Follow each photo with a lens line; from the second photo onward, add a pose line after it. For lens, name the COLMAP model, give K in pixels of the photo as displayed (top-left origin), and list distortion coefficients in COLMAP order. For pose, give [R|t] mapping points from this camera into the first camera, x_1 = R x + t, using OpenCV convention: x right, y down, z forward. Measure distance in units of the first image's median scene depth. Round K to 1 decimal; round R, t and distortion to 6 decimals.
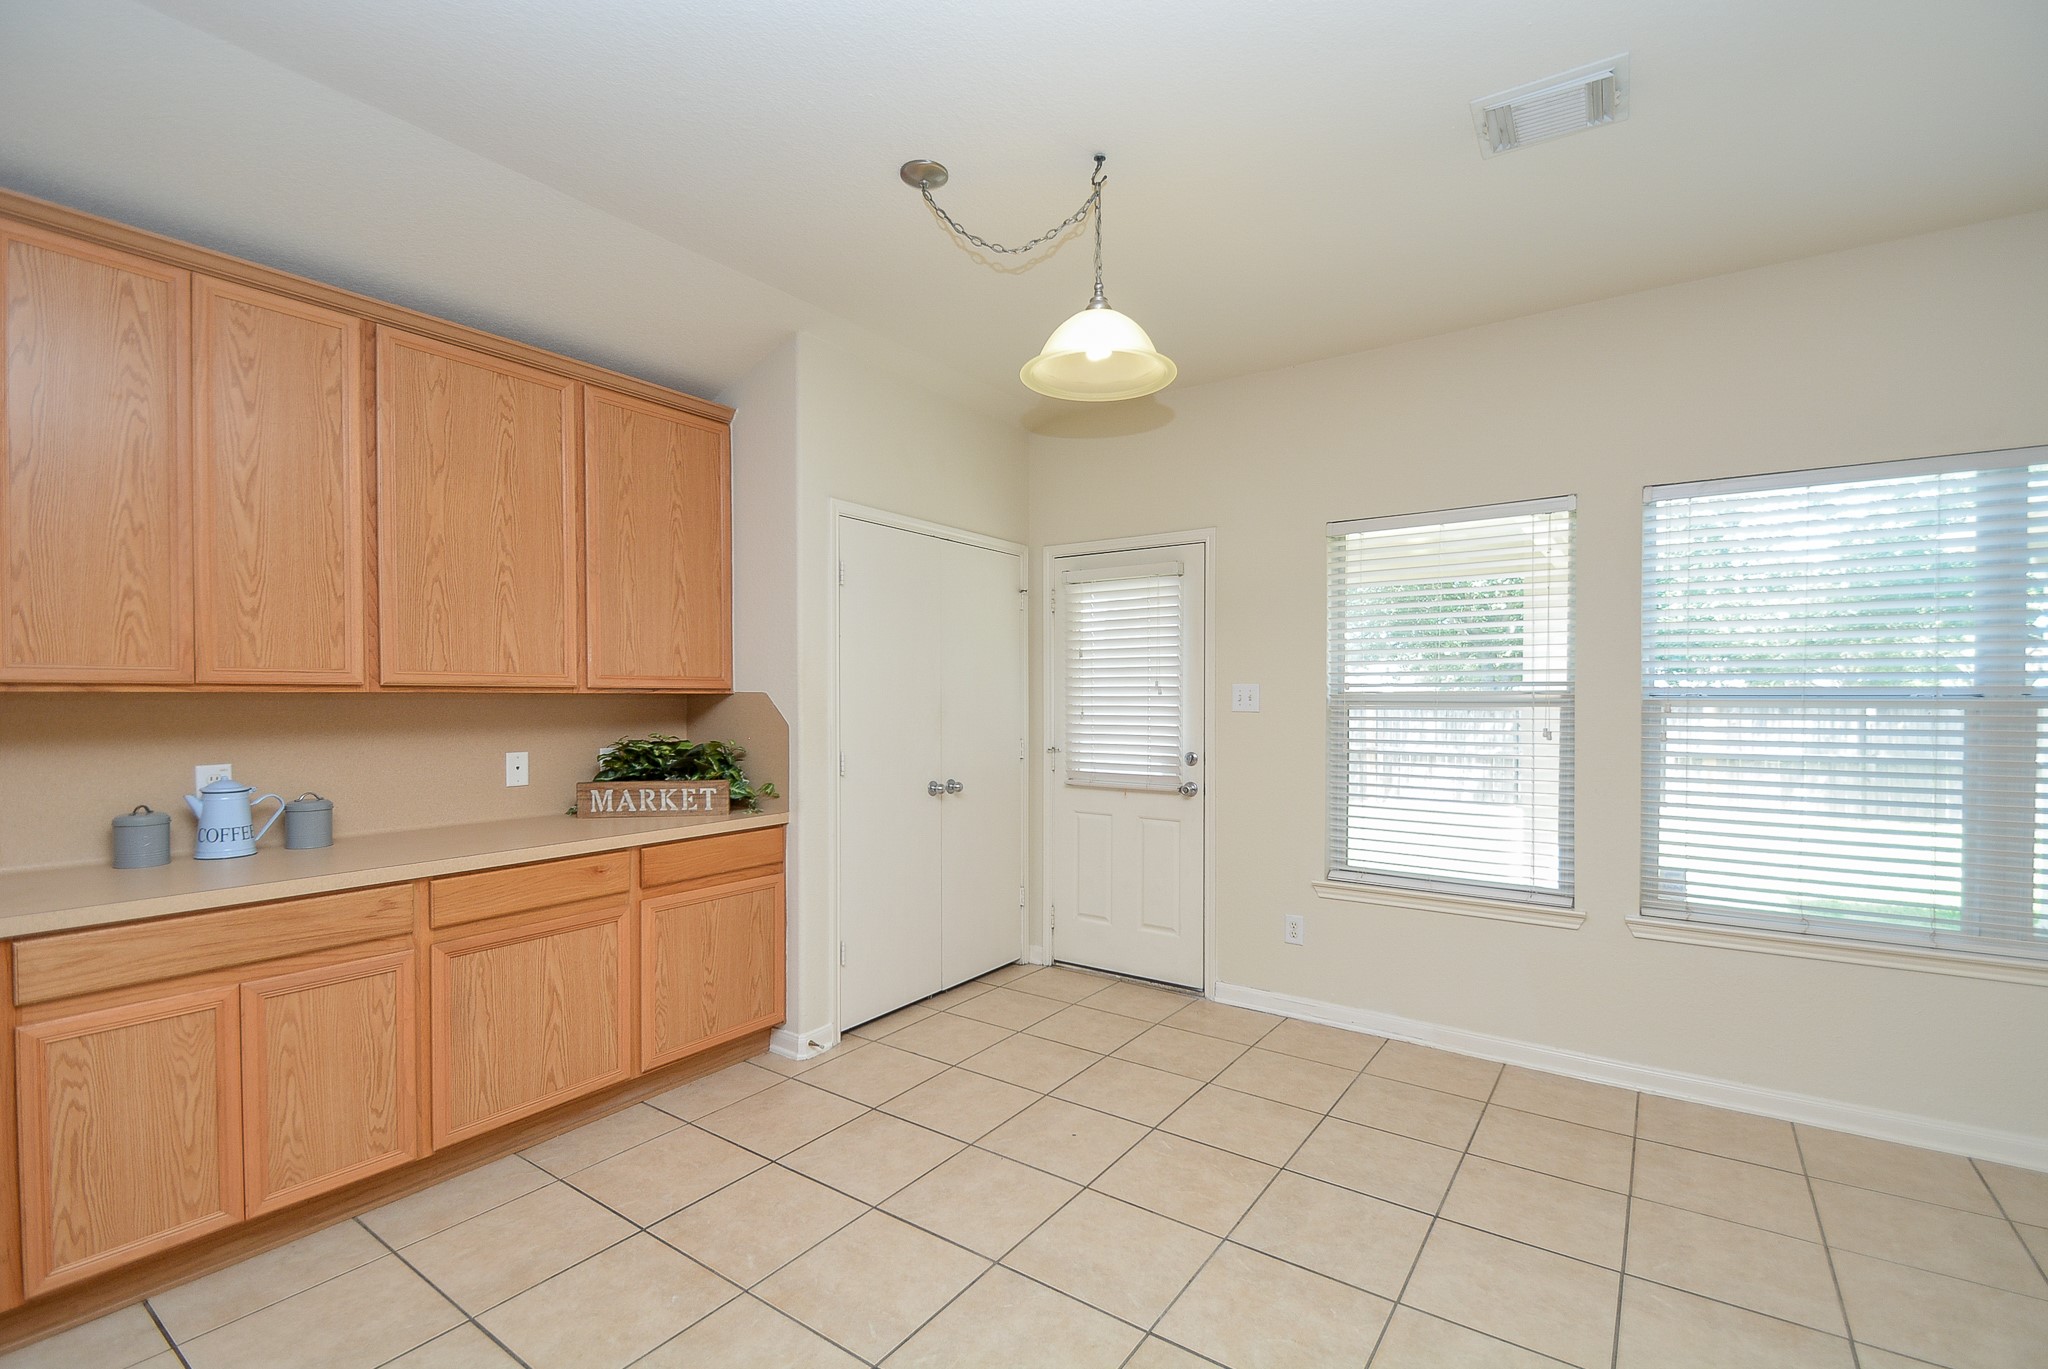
lens RADIAL K [[907.5, 0, 1034.2], [0, 907.5, 712.7], [0, 0, 1]] dist [0.011093, -0.009557]
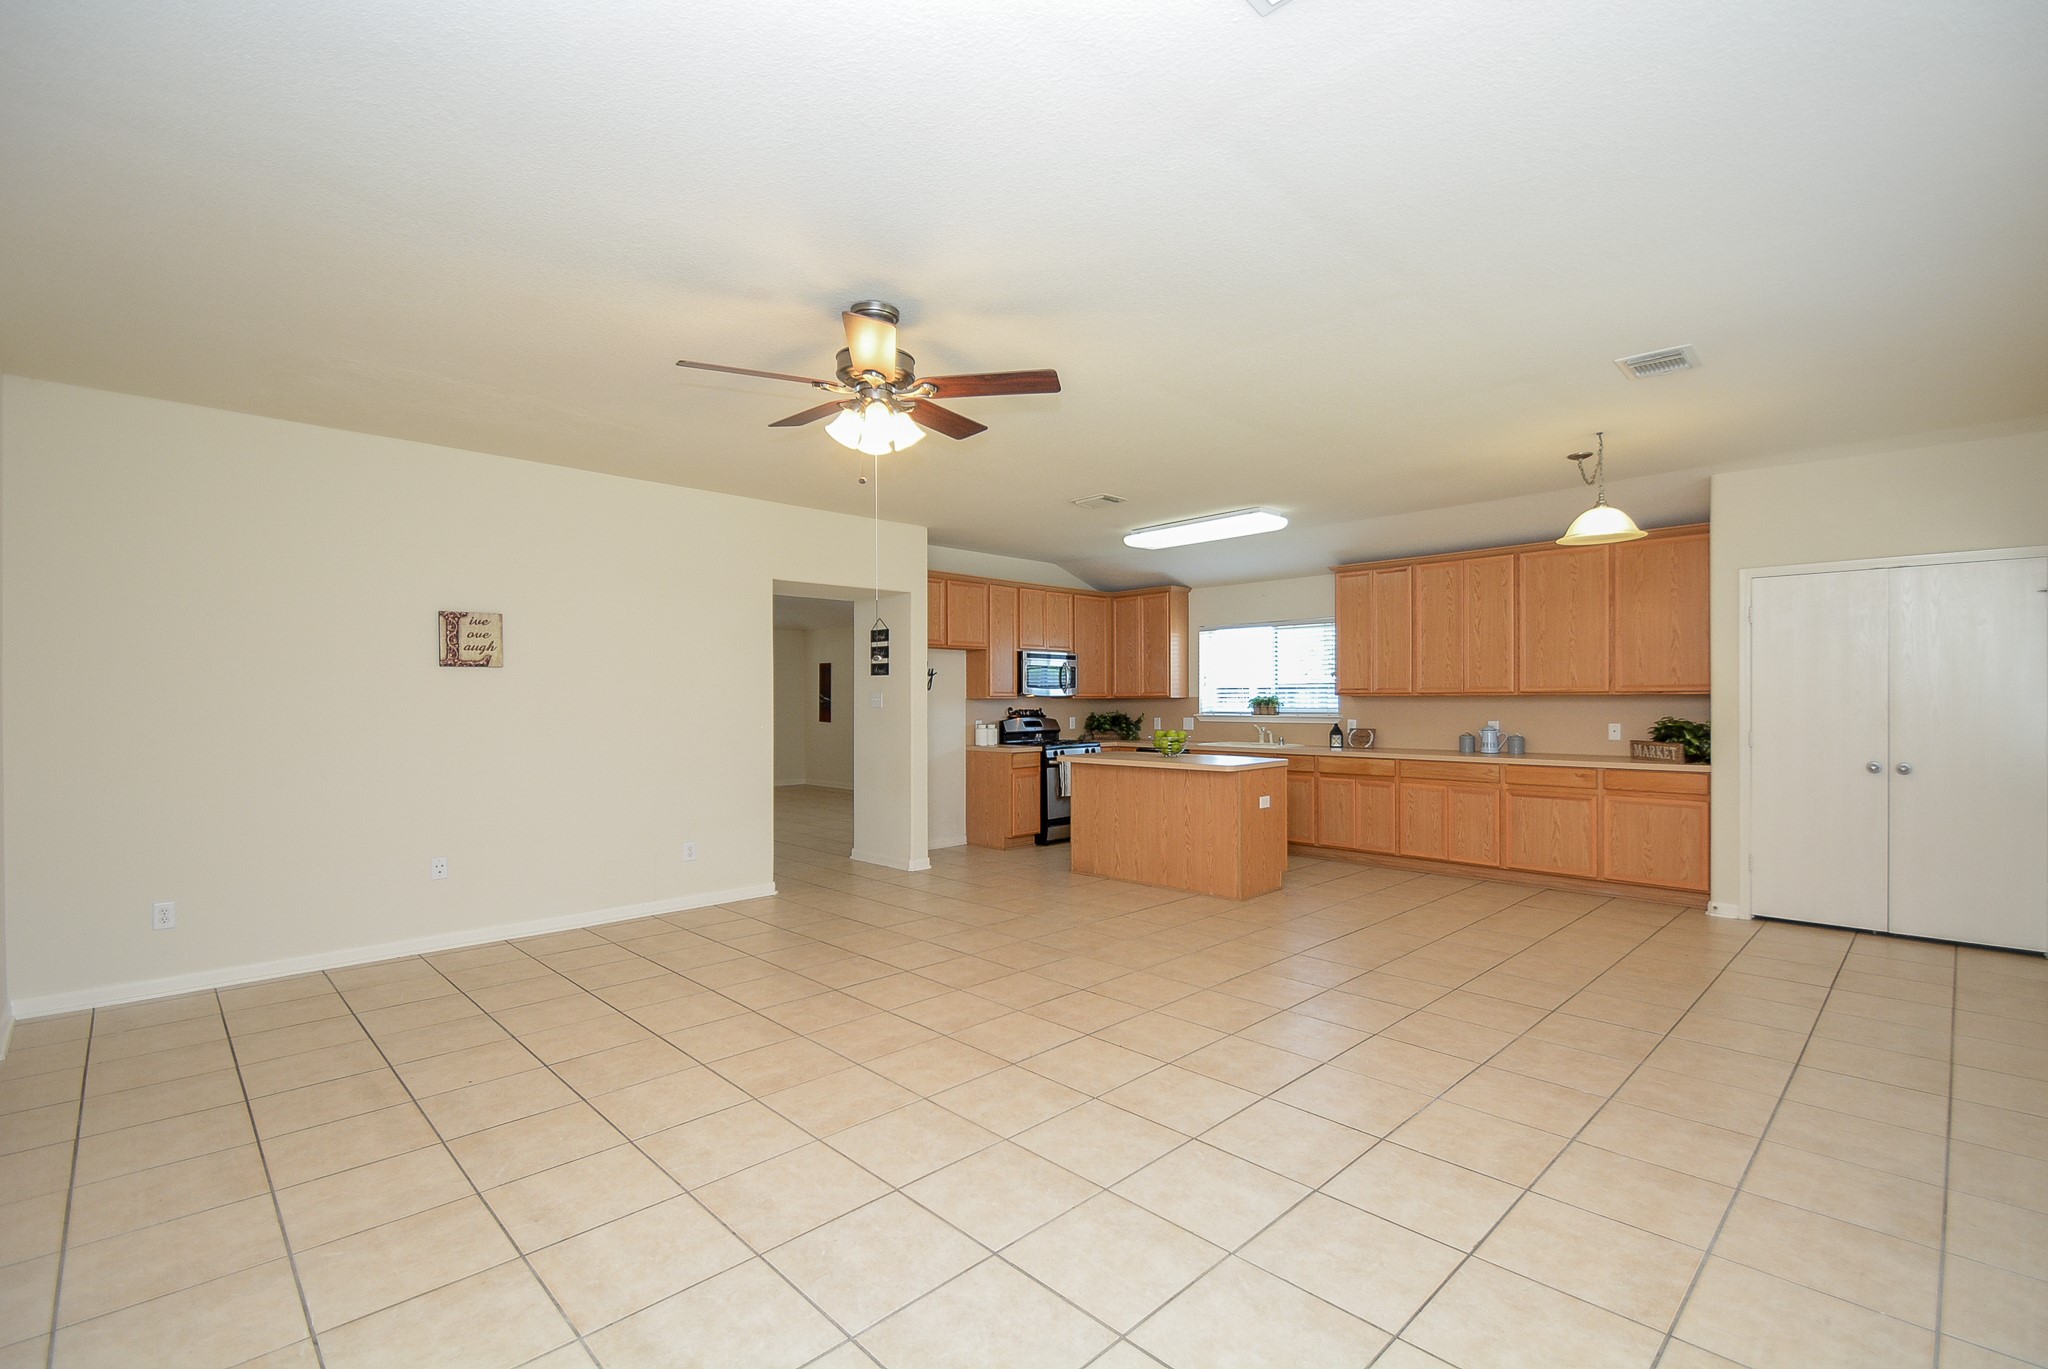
lens RADIAL K [[907.5, 0, 1043.2], [0, 907.5, 698.7], [0, 0, 1]] dist [0.011093, -0.009557]
pose [[-0.179300, 0.001105, -0.983794, 1.683327], [-0.013482, 0.999903, 0.003580, -0.002070], [0.983702, 0.013905, -0.179268, 0.106143]]
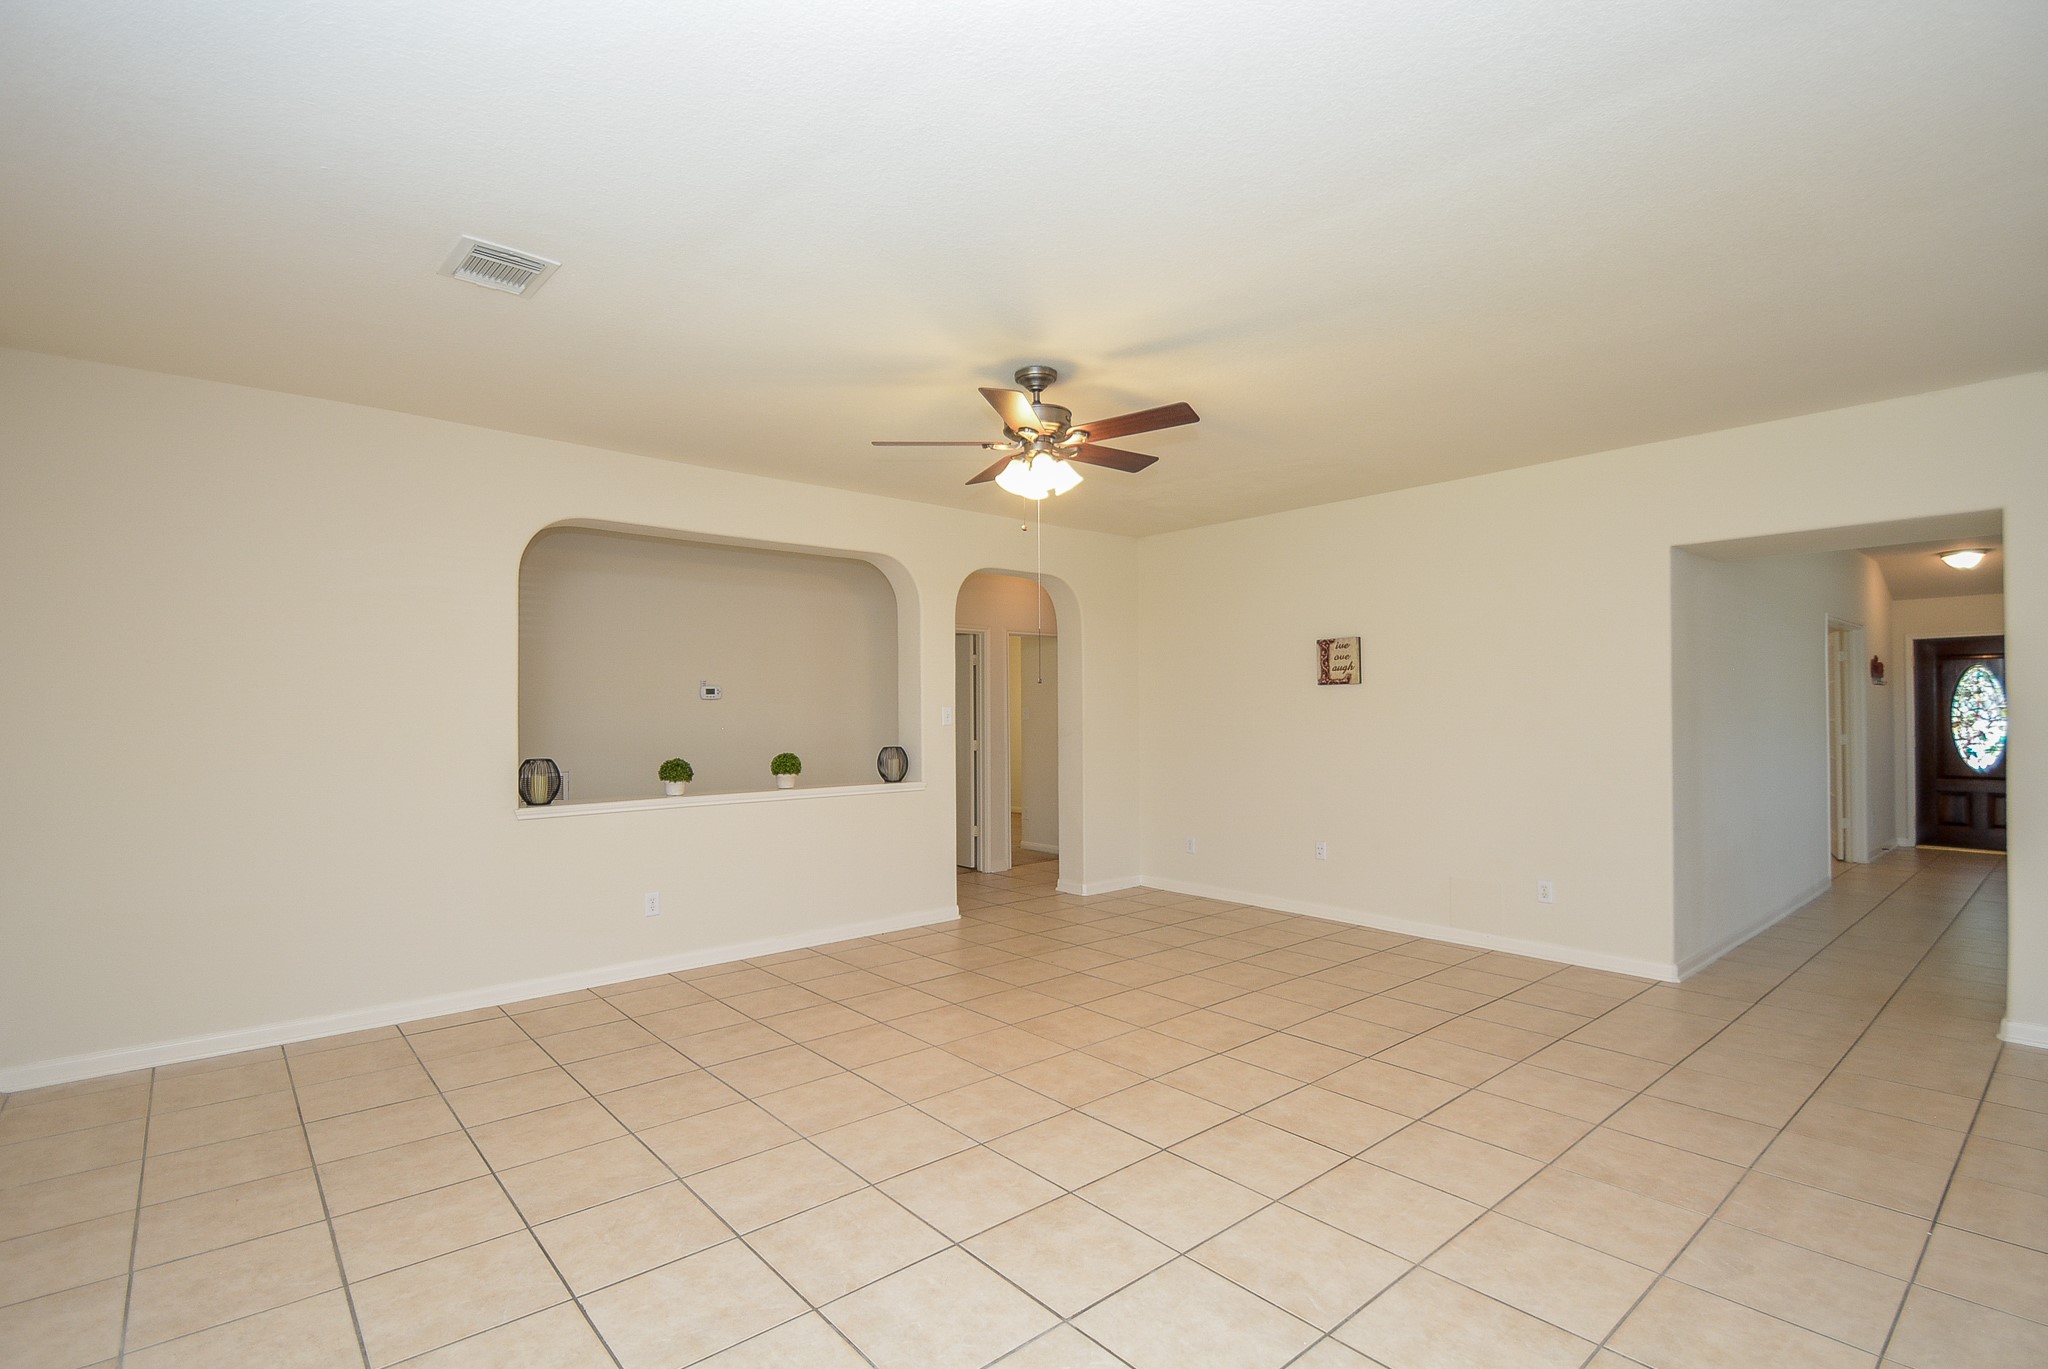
lens RADIAL K [[907.5, 0, 1052.7], [0, 907.5, 703.2], [0, 0, 1]] dist [0.011093, -0.009557]
pose [[-0.966923, 0.008842, 0.254915, 0.409969], [0.010613, 0.999928, 0.005571, -0.016539], [-0.254847, 0.008092, -0.966948, 0.794595]]
